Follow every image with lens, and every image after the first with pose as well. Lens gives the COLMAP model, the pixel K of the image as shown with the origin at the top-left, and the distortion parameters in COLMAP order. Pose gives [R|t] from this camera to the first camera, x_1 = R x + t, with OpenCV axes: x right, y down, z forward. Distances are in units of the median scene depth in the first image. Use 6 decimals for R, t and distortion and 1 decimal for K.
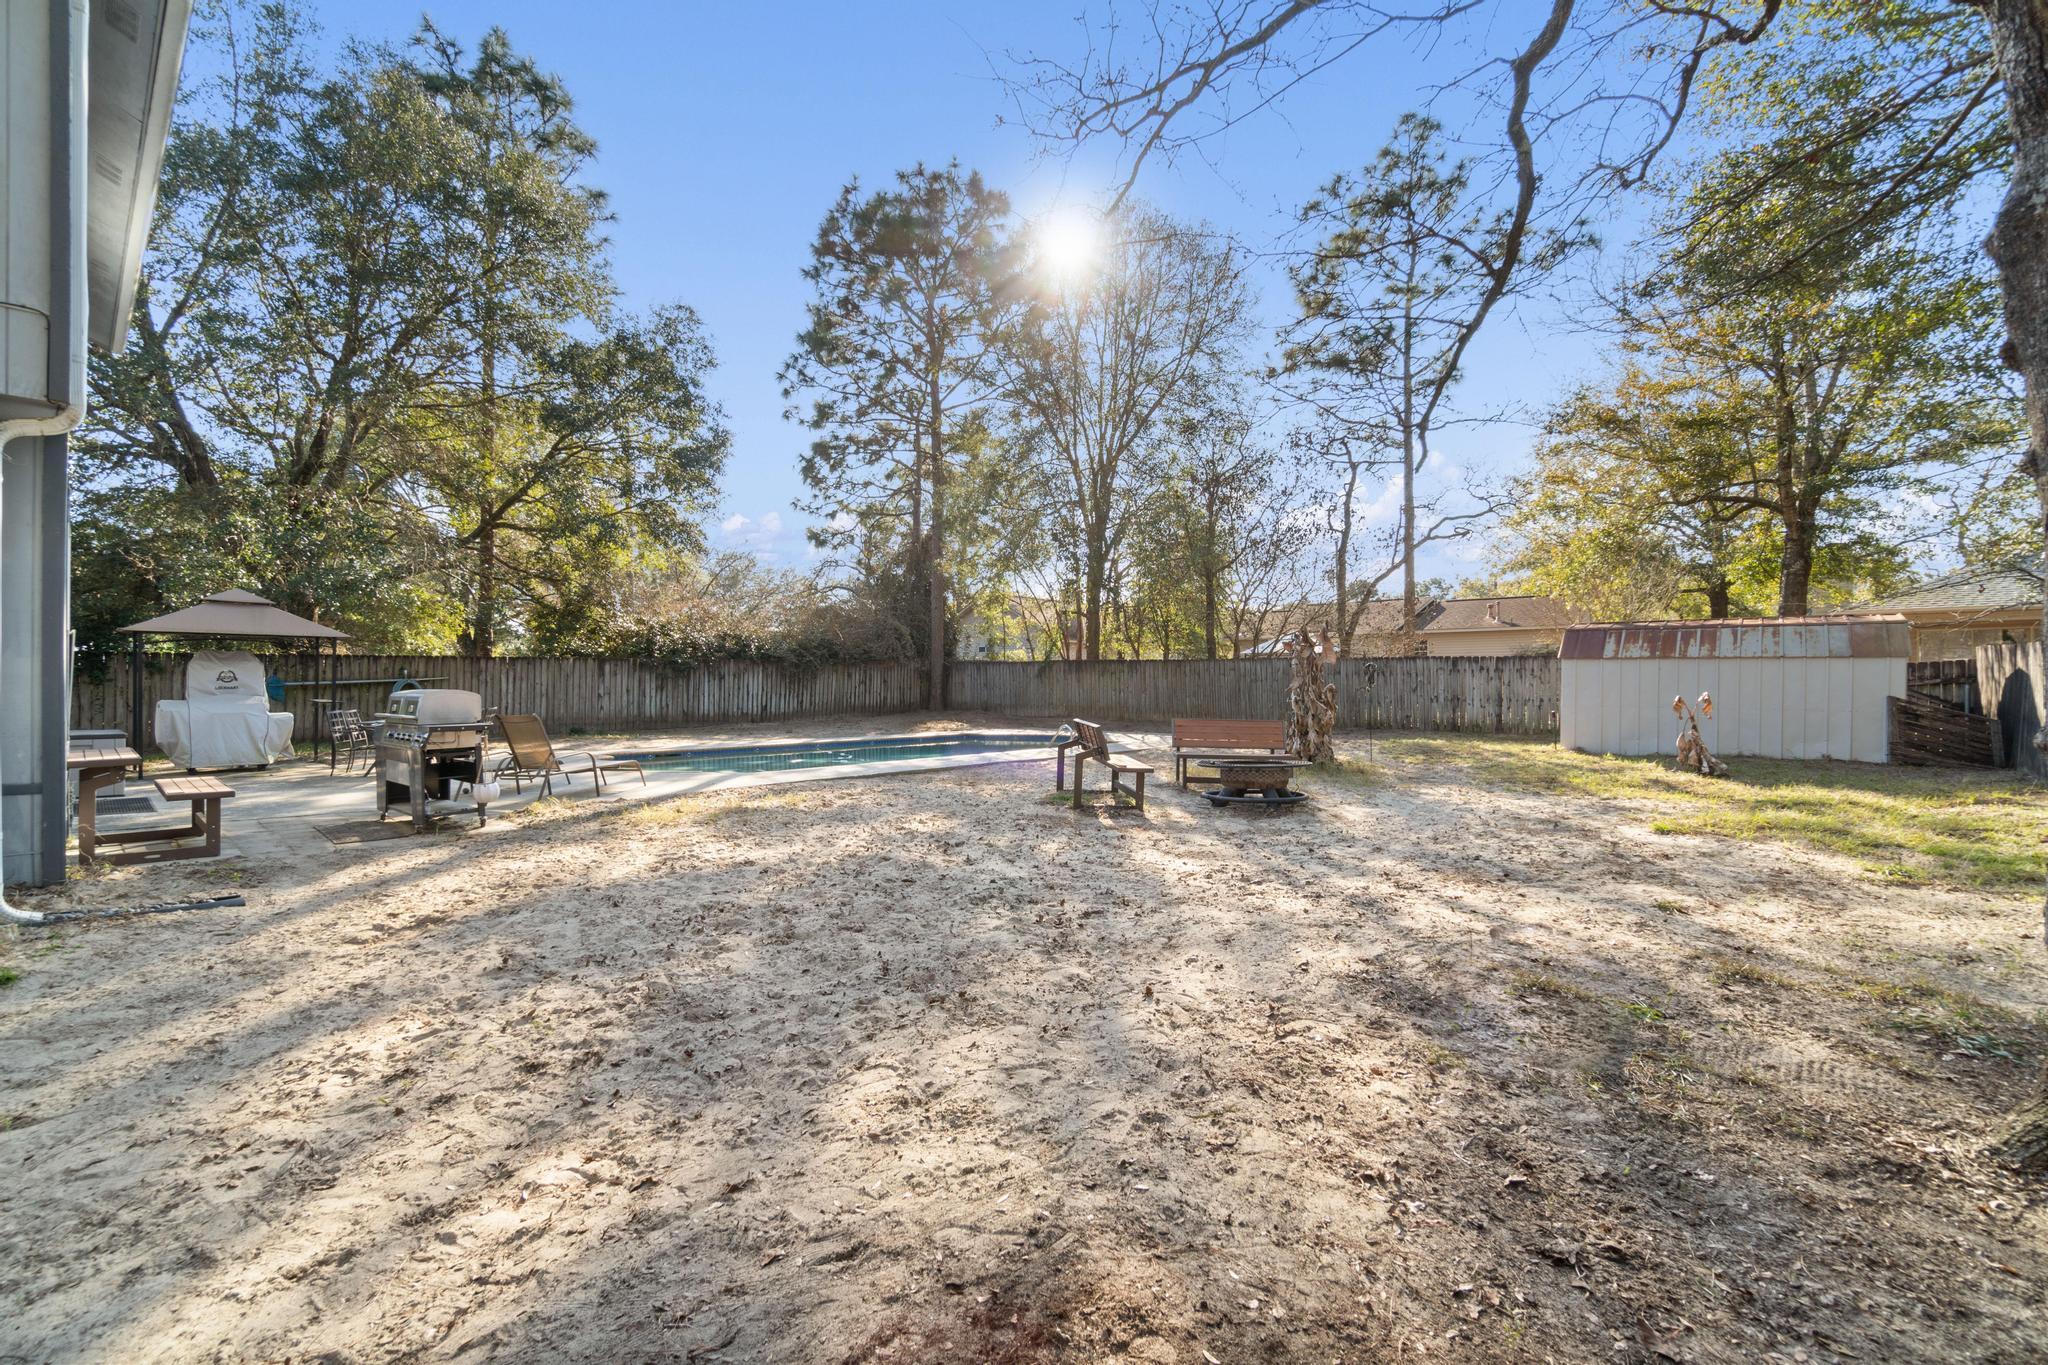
lens RADIAL K [[889.4, 0, 1021.4], [0, 889.4, 697.4], [0, 0, 1]] dist [-0.004330, -0.000402]
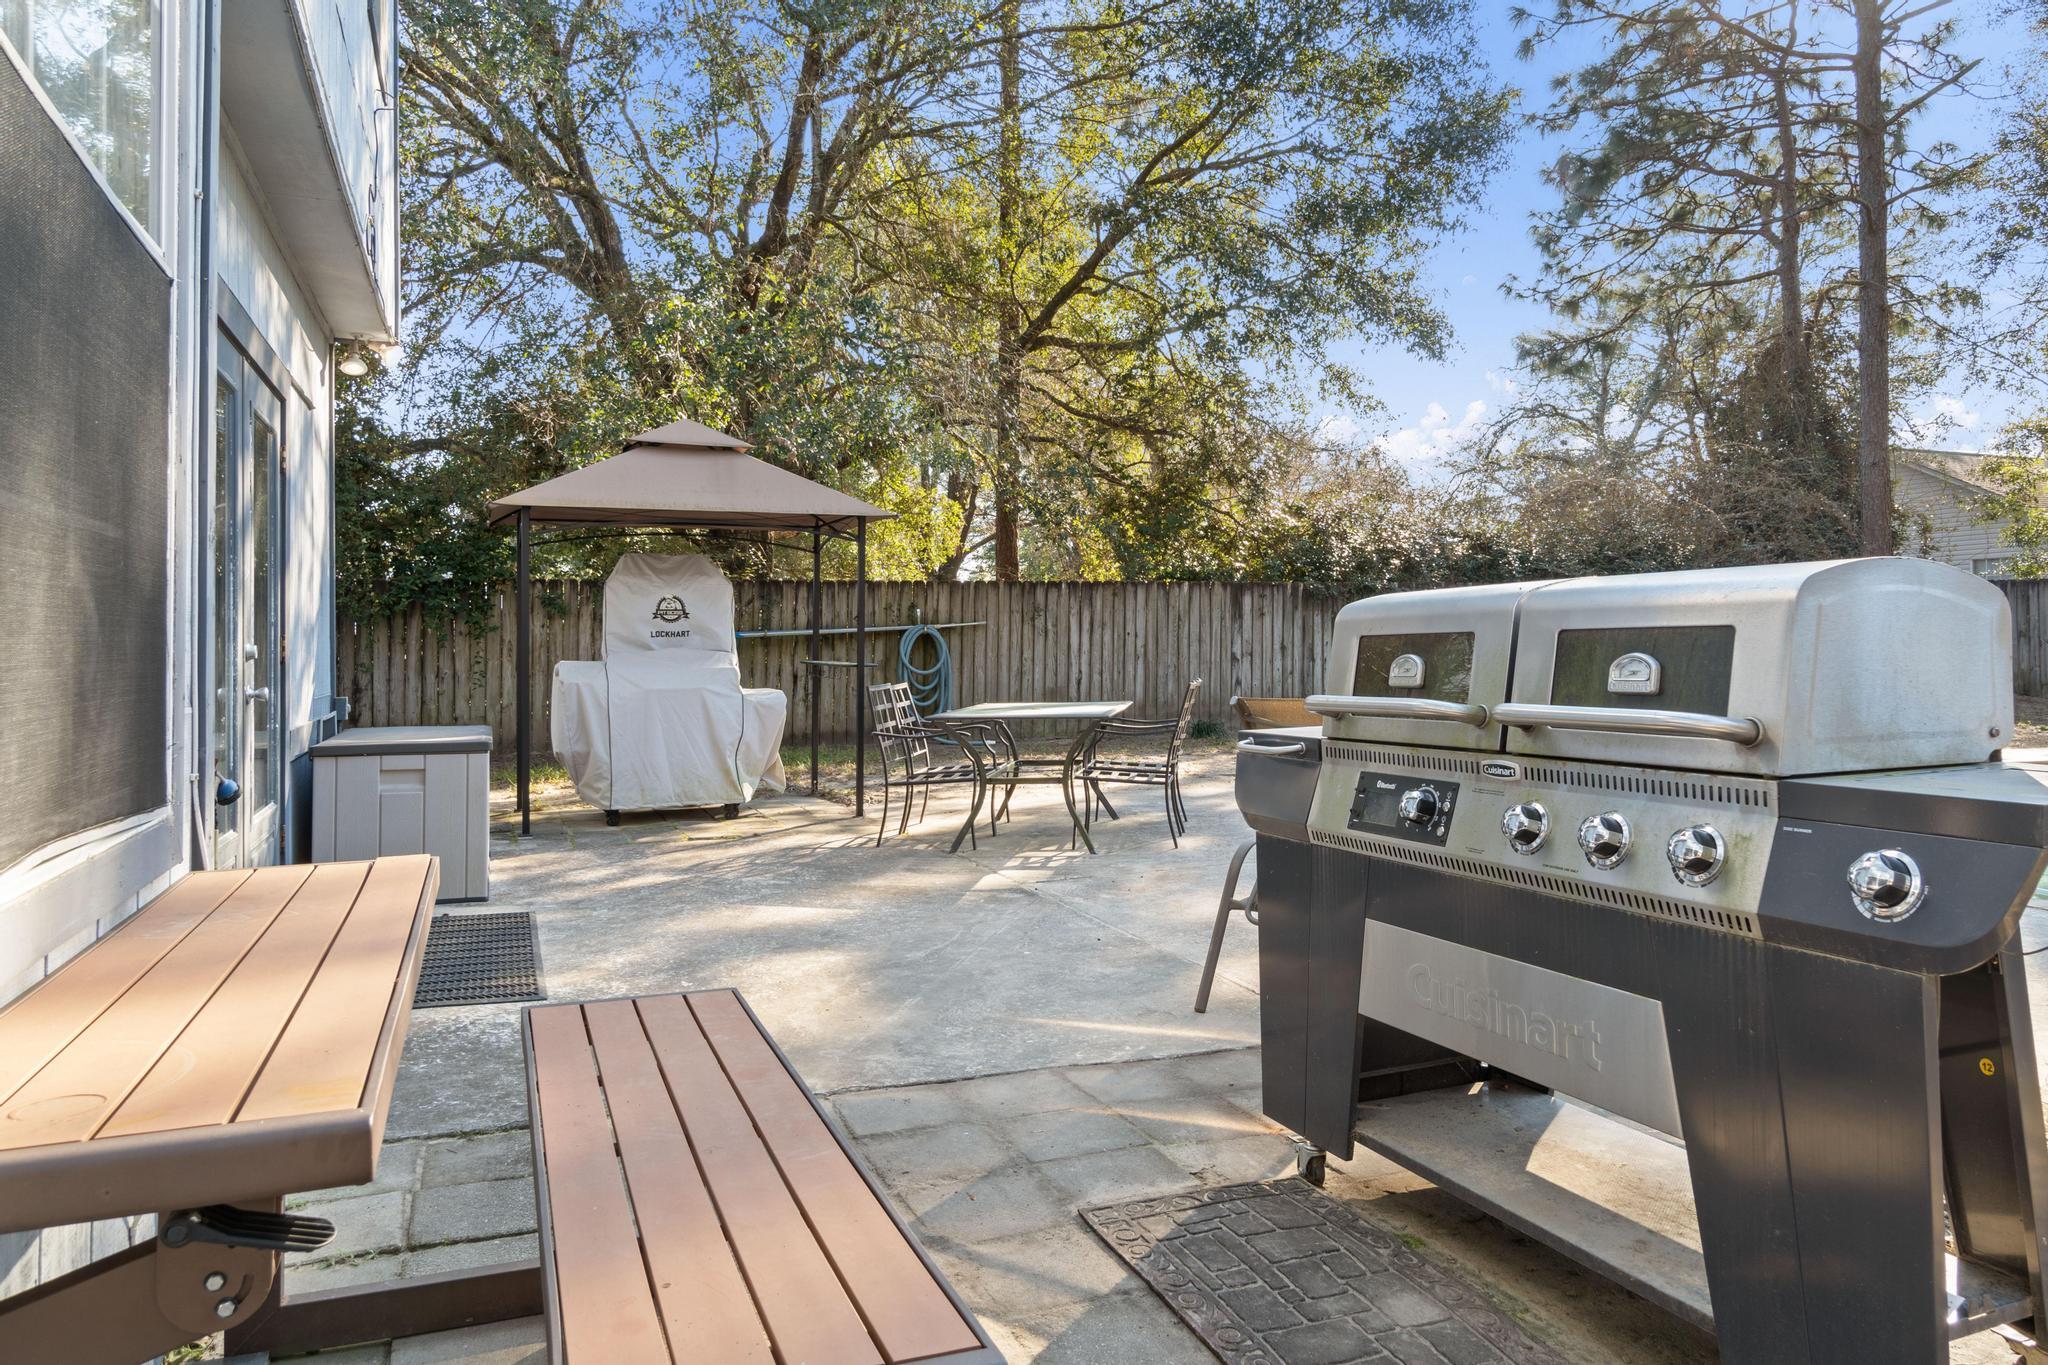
lens RADIAL K [[1321.1, 0, 1022.9], [0, 1321.1, 679.5], [0, 0, 1]] dist [-0.000581, -0.000100]
pose [[0.905943, 0.004793, -0.423373, -0.346894], [-0.001069, 0.999959, 0.009033, 0.004214], [0.423398, -0.007731, 0.905911, 0.359181]]
